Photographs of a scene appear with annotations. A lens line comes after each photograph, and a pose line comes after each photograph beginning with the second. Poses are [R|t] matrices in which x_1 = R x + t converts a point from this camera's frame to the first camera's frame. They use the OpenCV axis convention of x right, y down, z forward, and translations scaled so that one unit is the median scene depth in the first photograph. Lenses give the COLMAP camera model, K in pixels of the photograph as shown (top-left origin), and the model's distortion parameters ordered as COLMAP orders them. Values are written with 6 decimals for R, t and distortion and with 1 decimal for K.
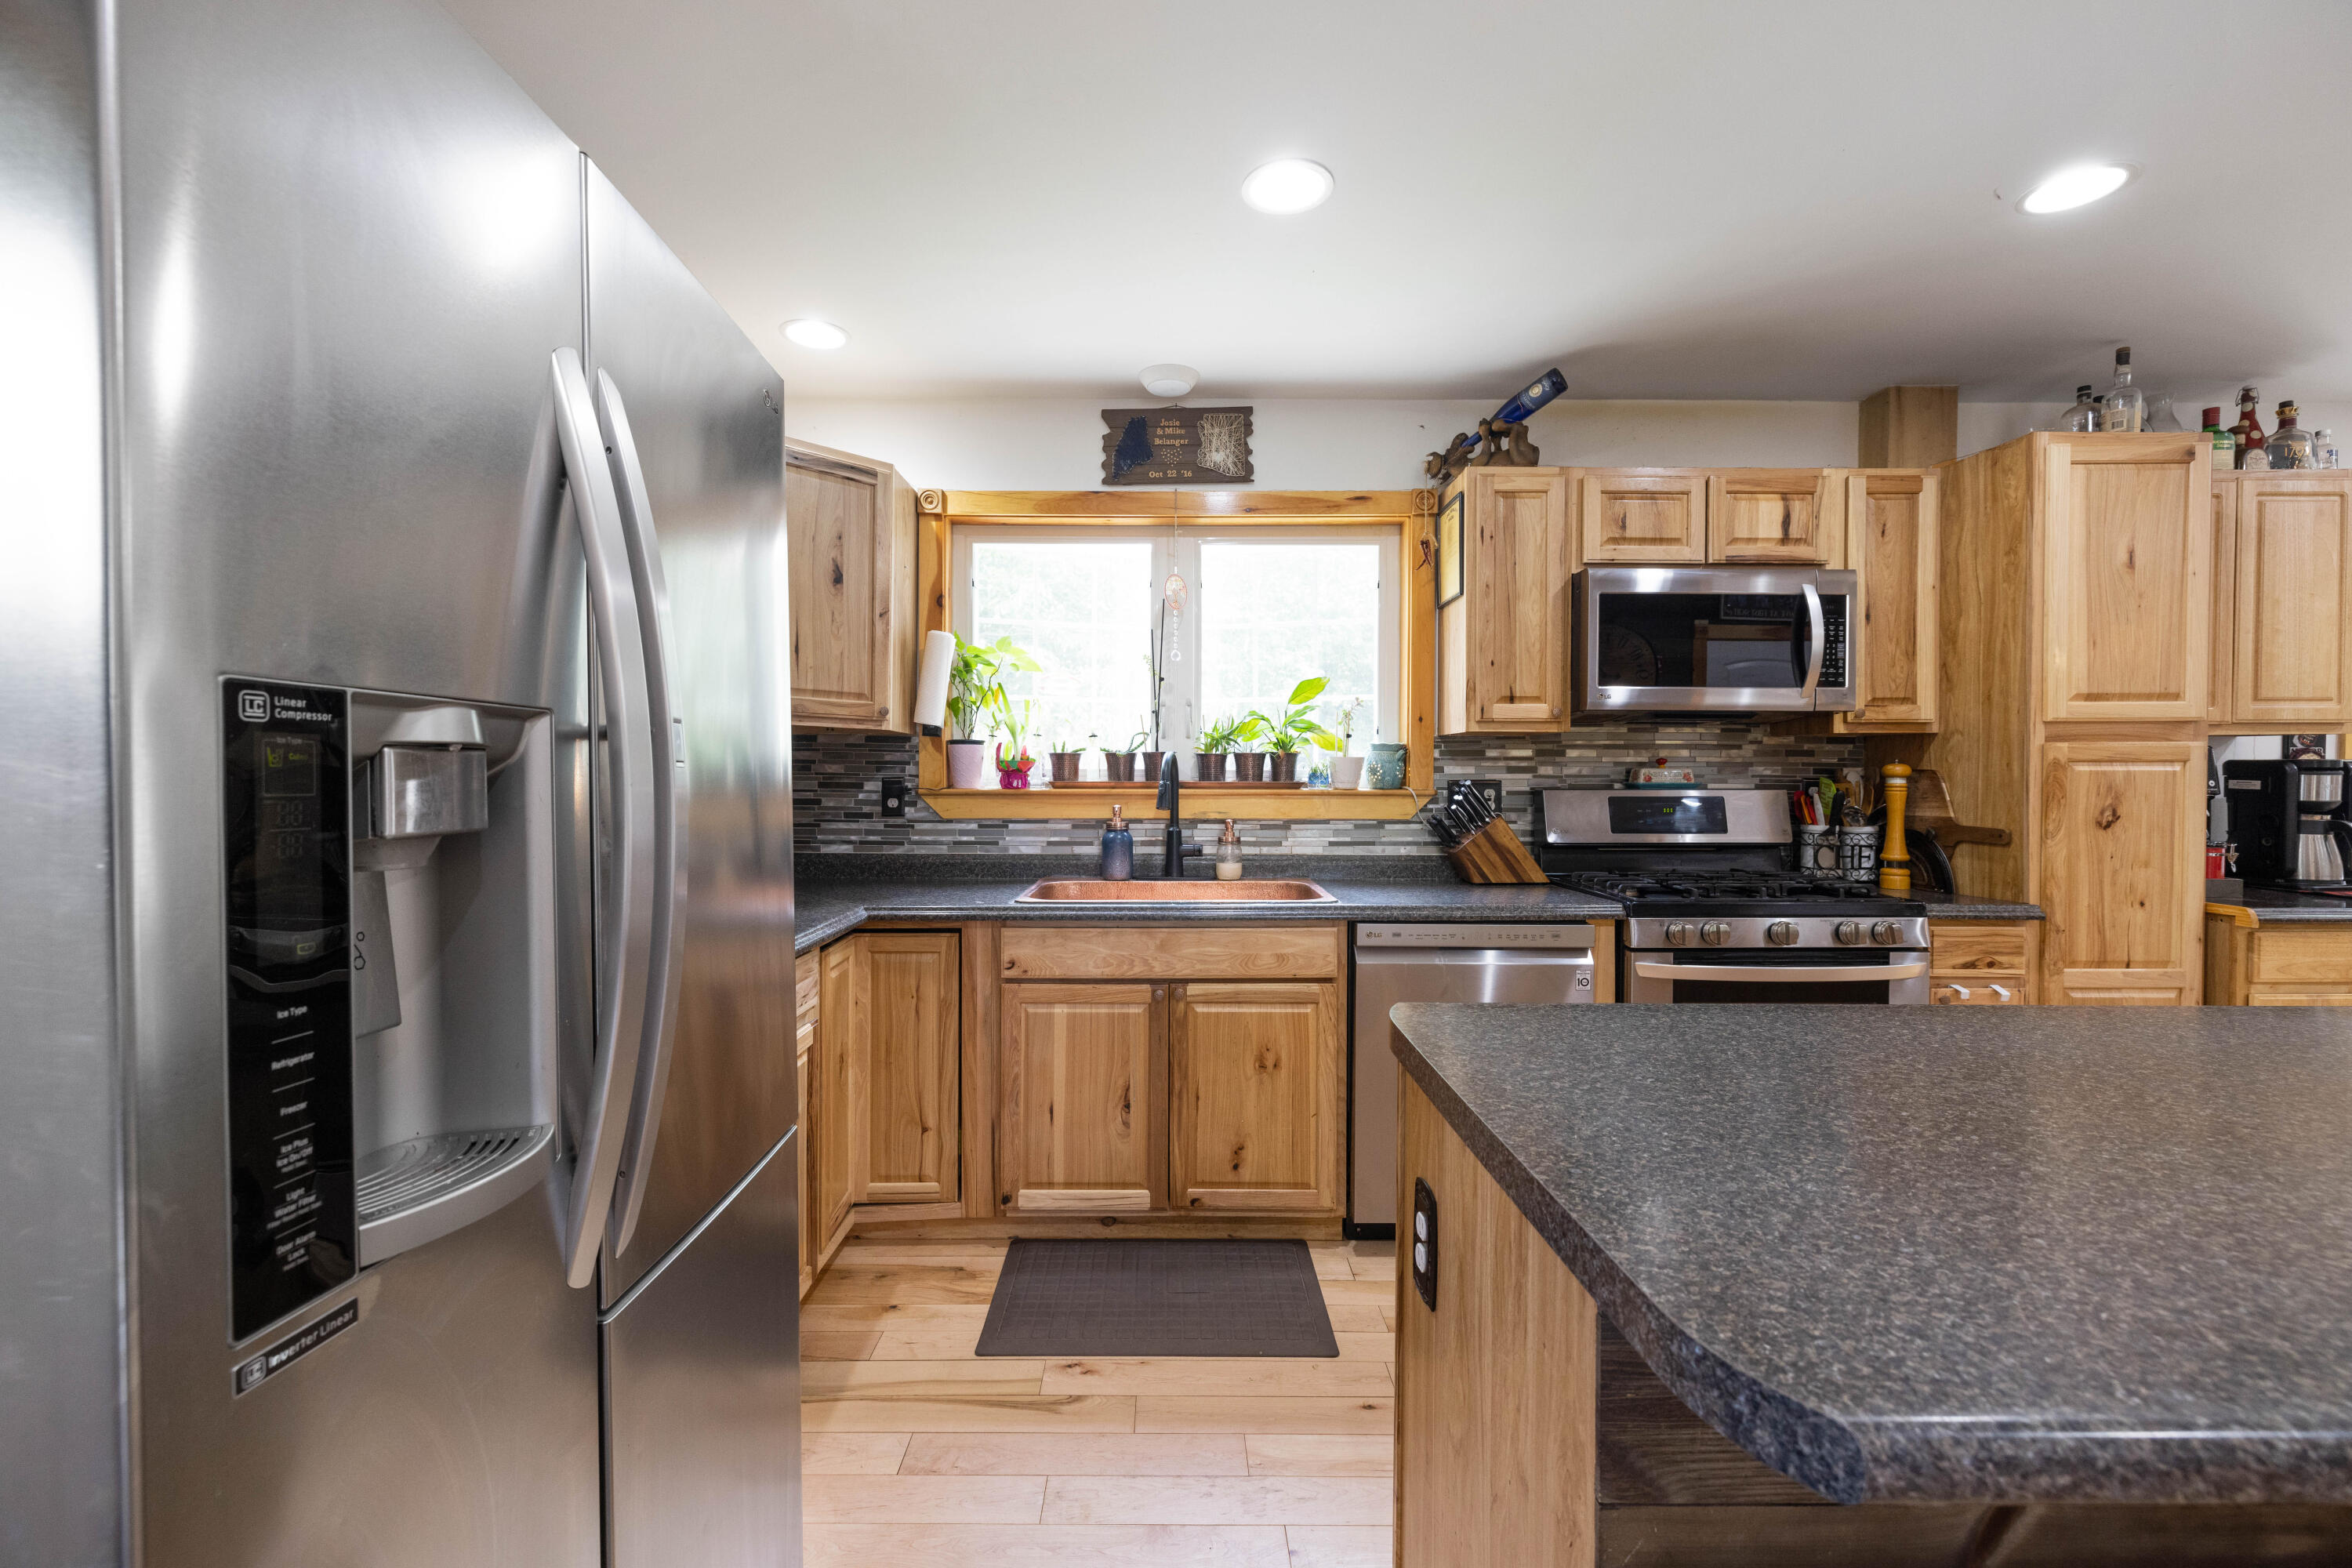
lens RADIAL K [[984.4, 0, 1156.9], [0, 984.4, 782.6], [0, 0, 1]] dist [-0.000611, 0.000252]
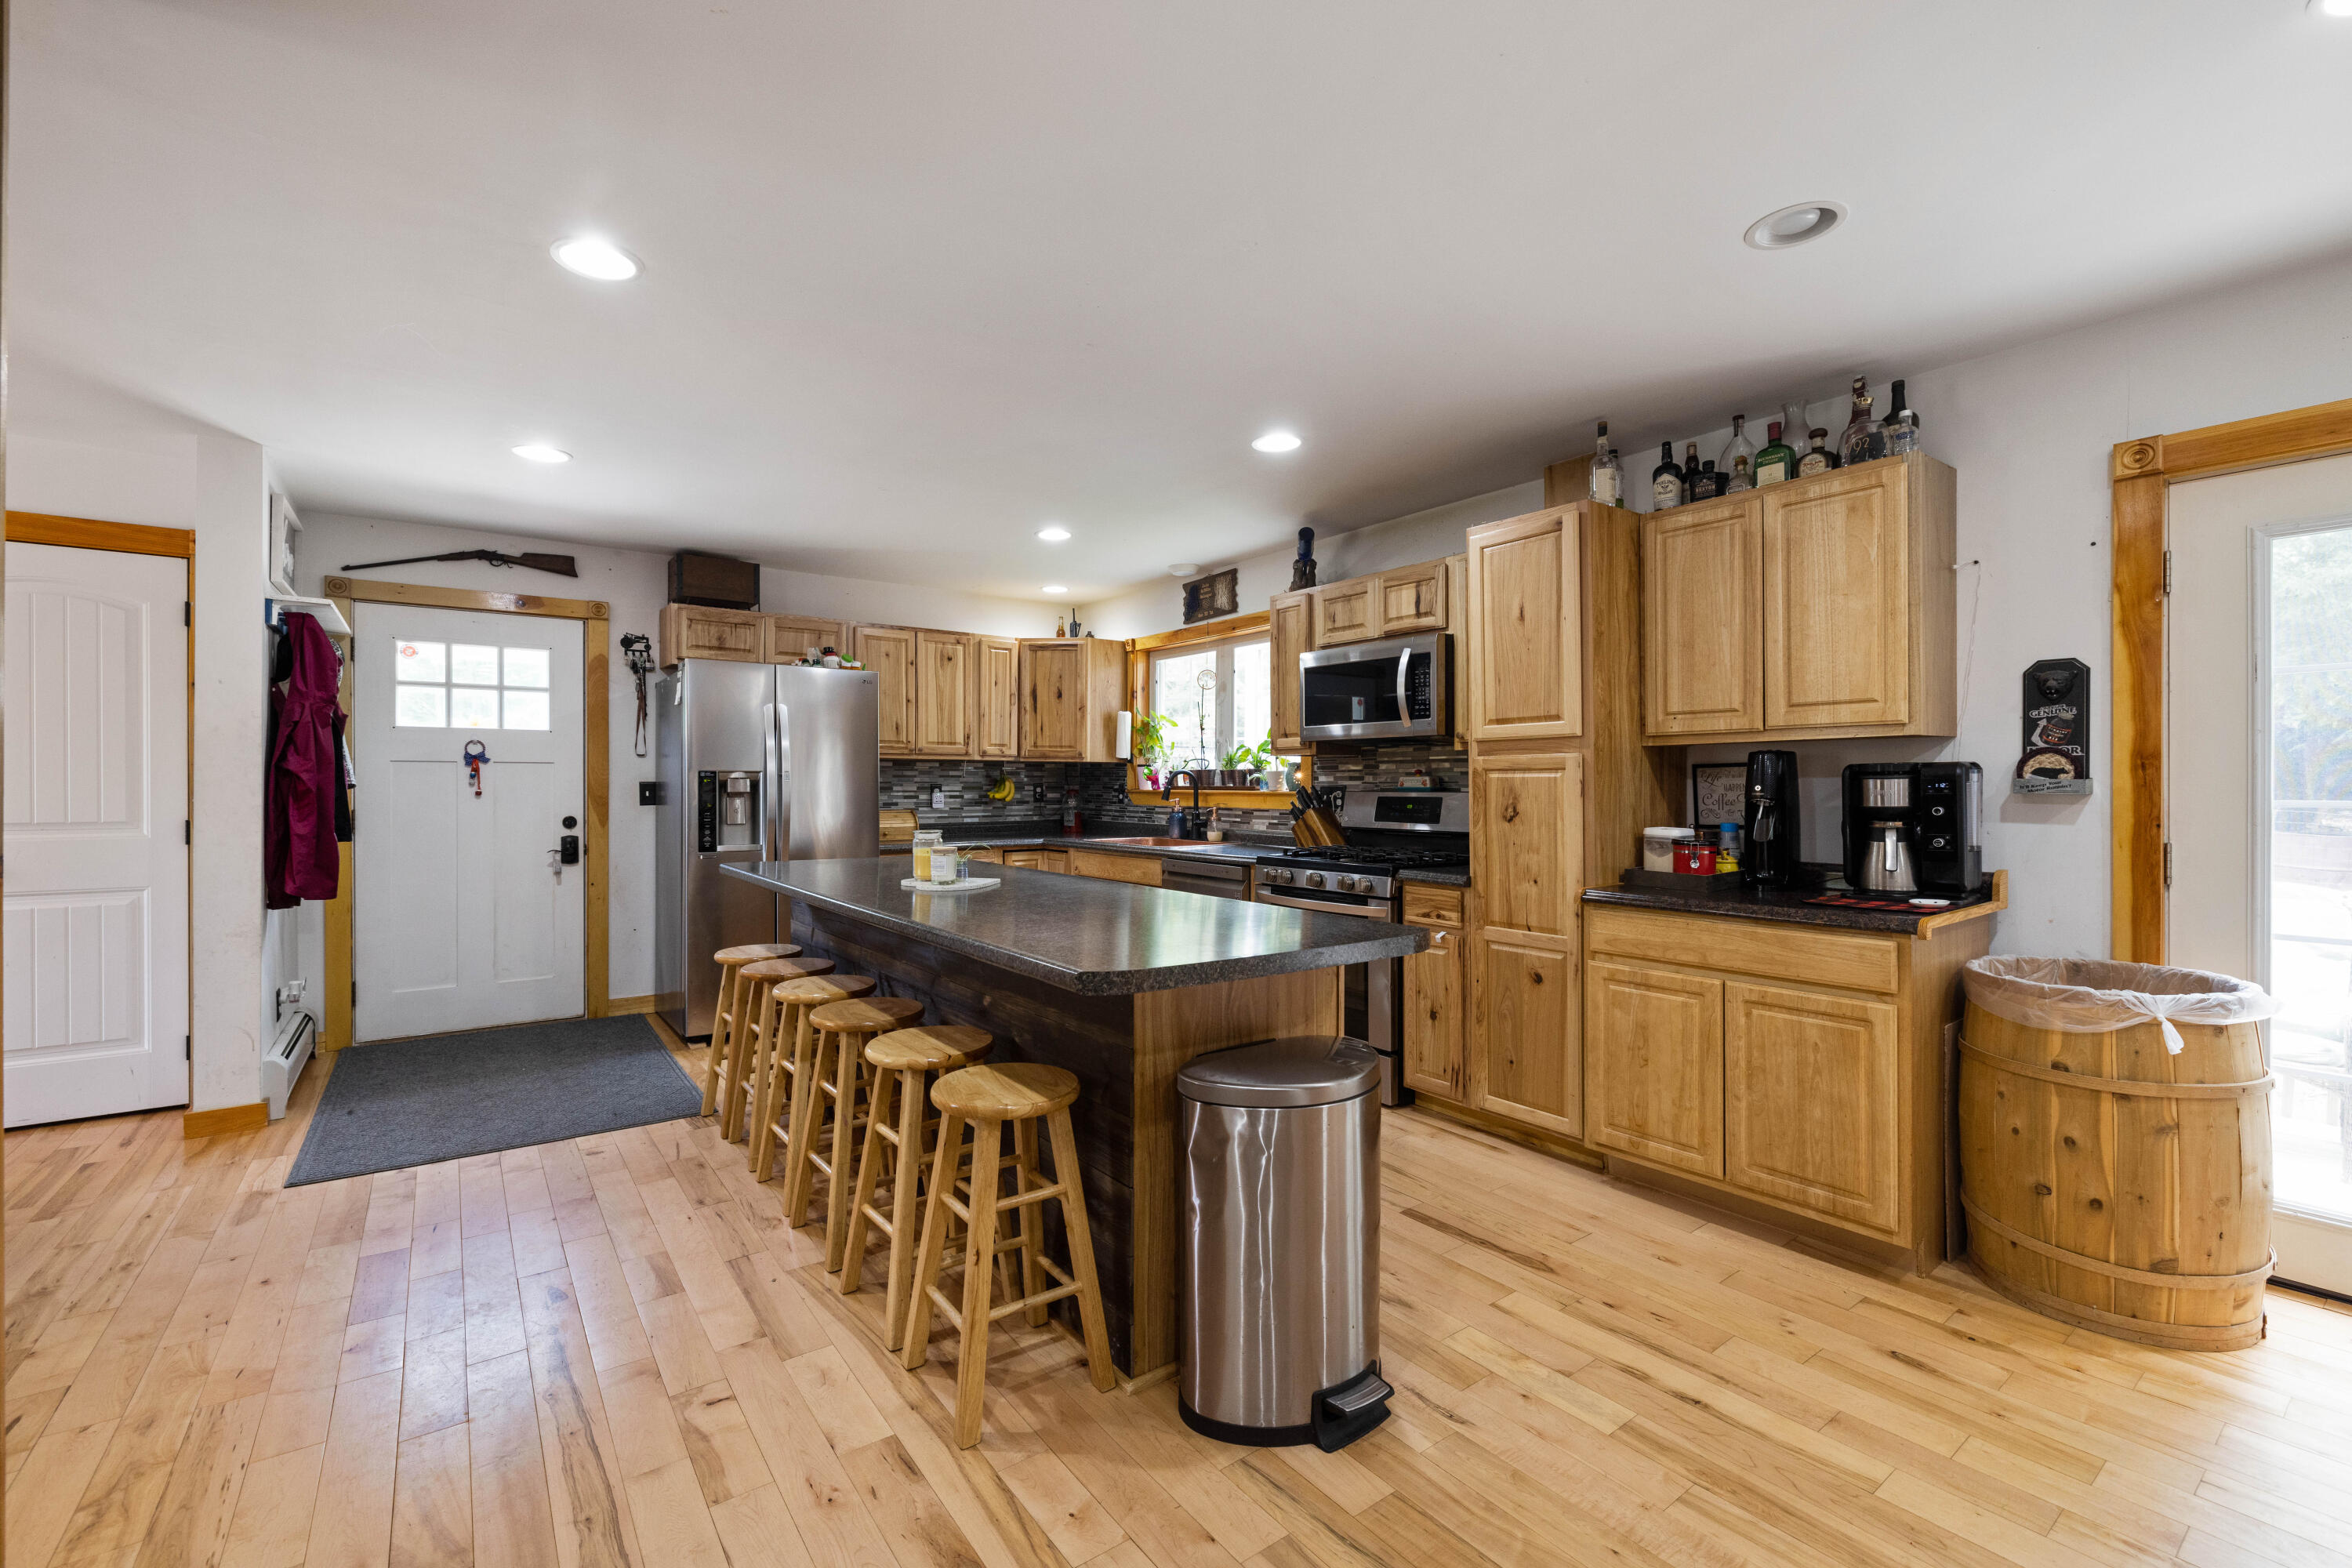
lens RADIAL K [[984.4, 0, 1156.9], [0, 984.4, 782.6], [0, 0, 1]] dist [-0.000611, 0.000252]
pose [[0.585034, -0.002657, -0.811005, 1.565415], [-0.003878, 0.999974, -0.006074, 0.004305], [0.811000, 0.006698, 0.585008, -0.128211]]
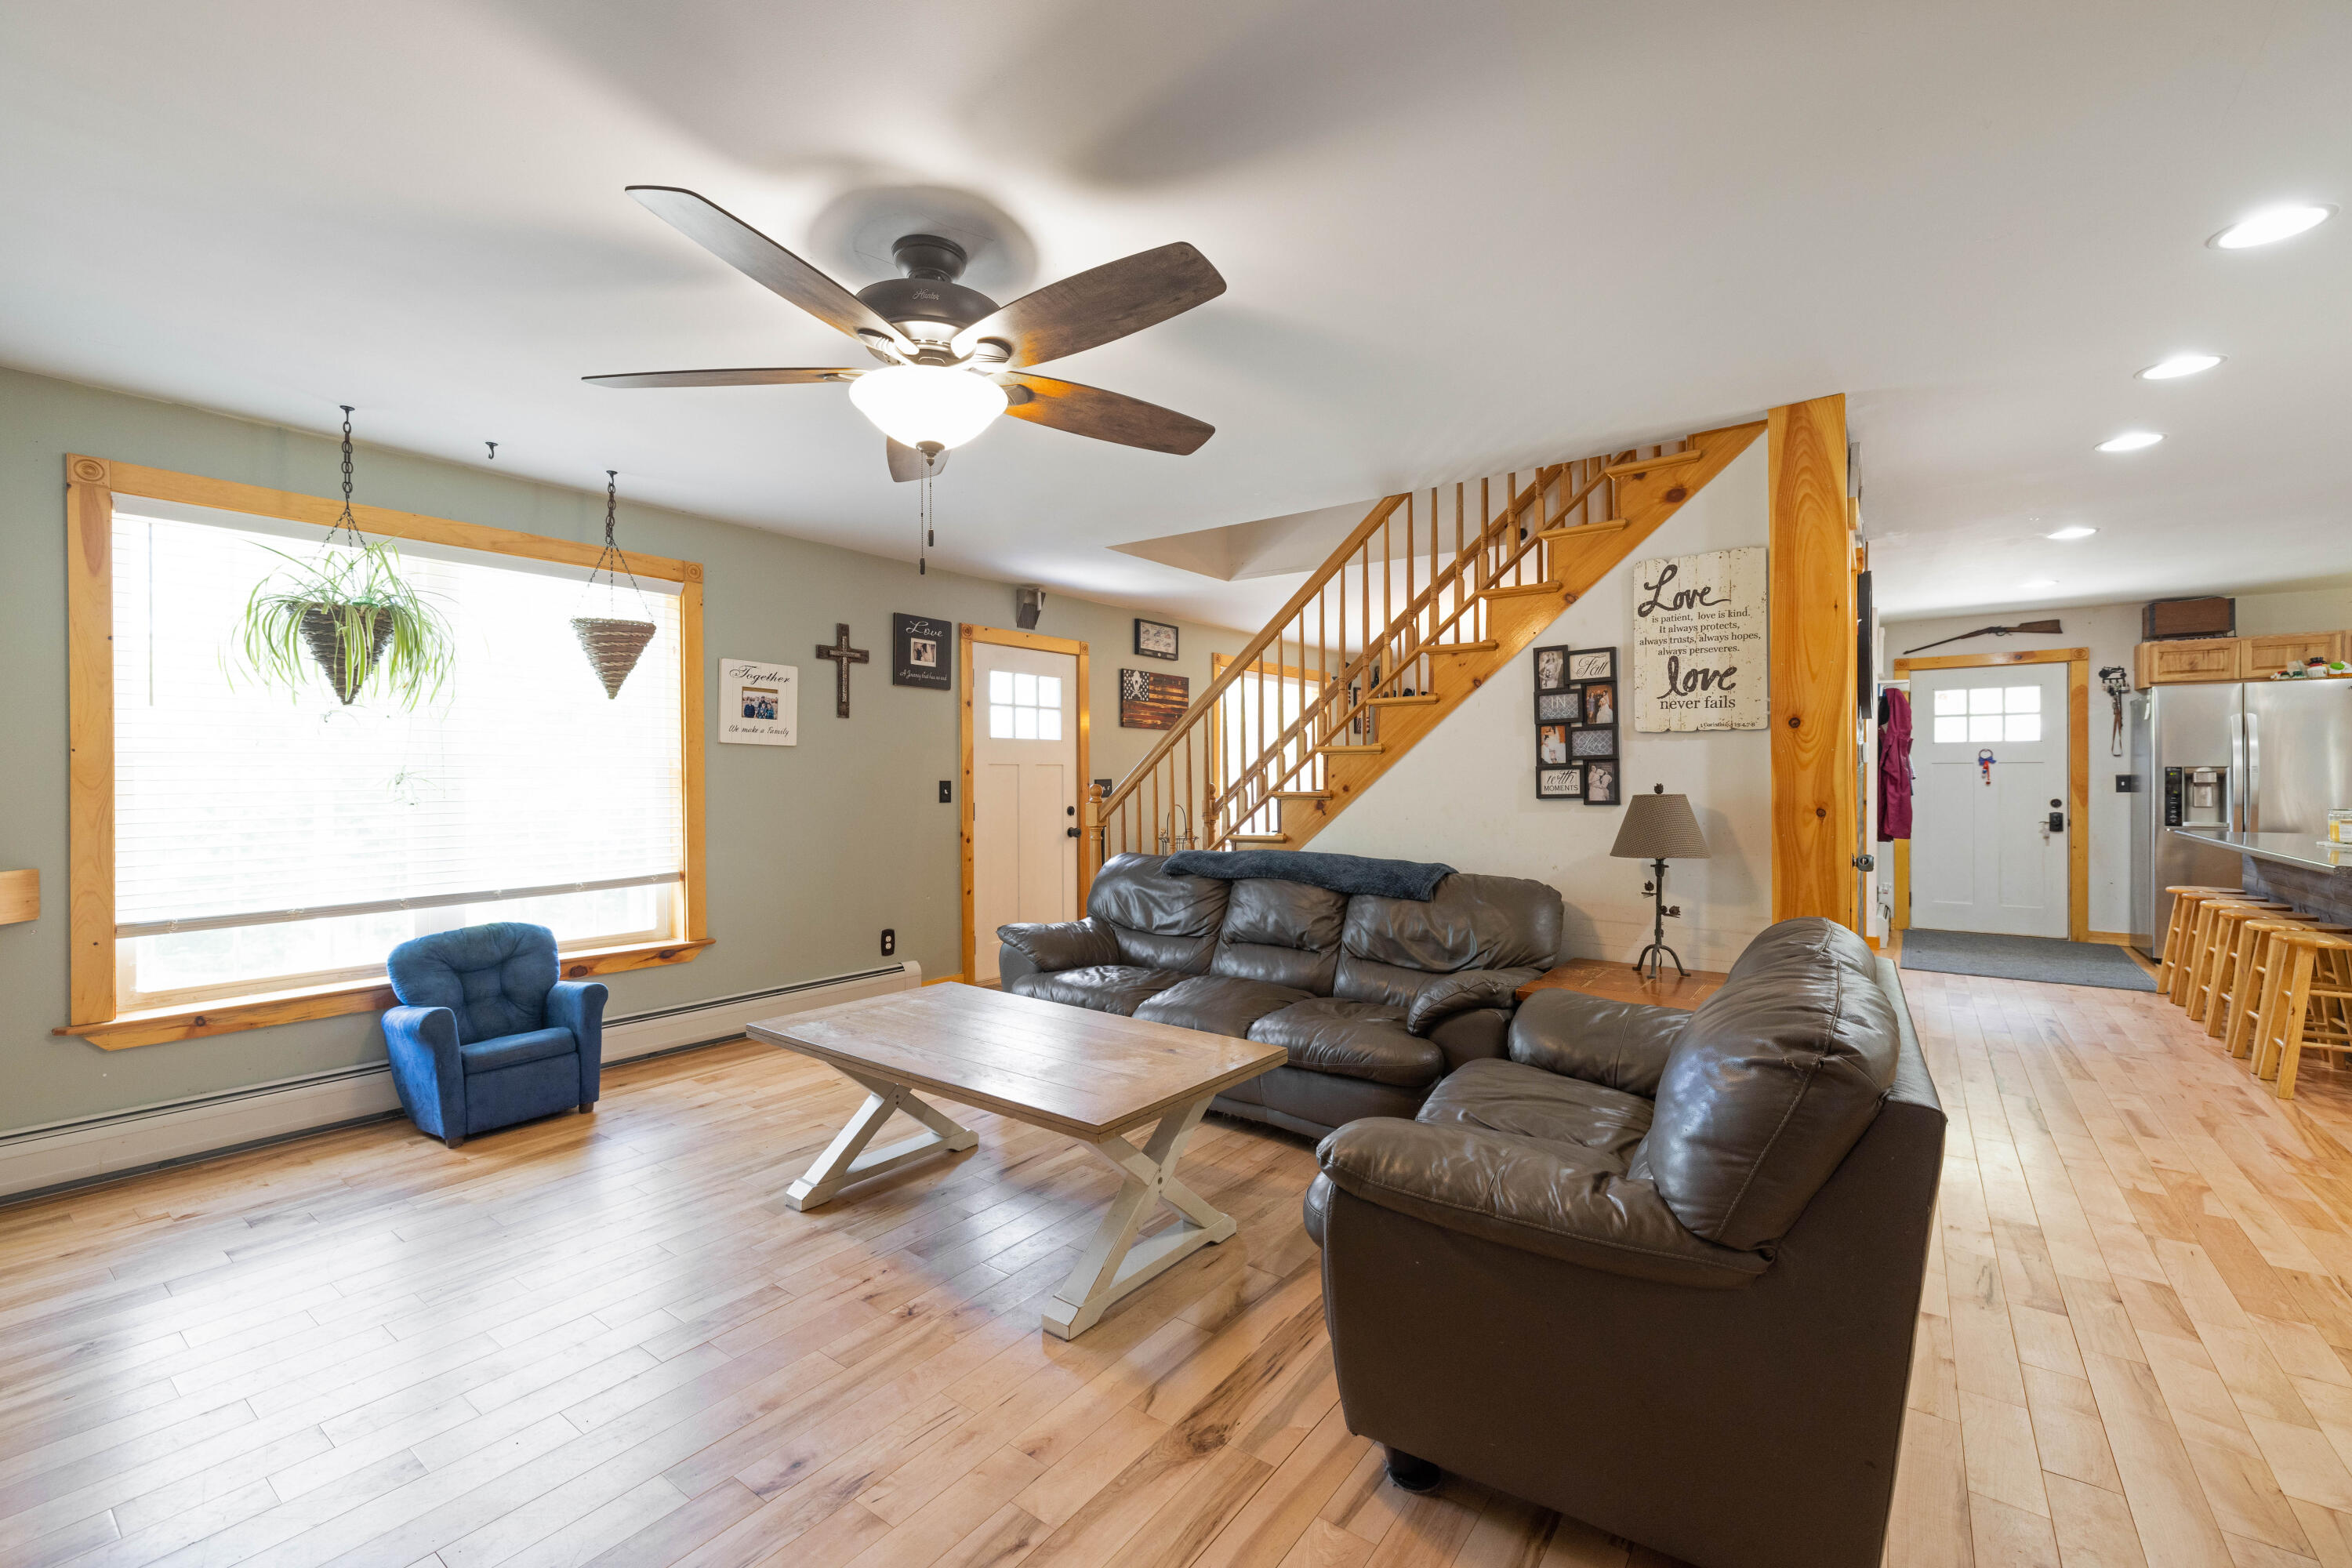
lens RADIAL K [[984.4, 0, 1156.9], [0, 984.4, 782.6], [0, 0, 1]] dist [-0.000611, 0.000252]
pose [[-0.606340, 0.004947, -0.795190, 2.954005], [-0.001154, 0.999974, 0.007101, 0.000124], [0.795205, 0.005223, -0.606319, -0.255983]]
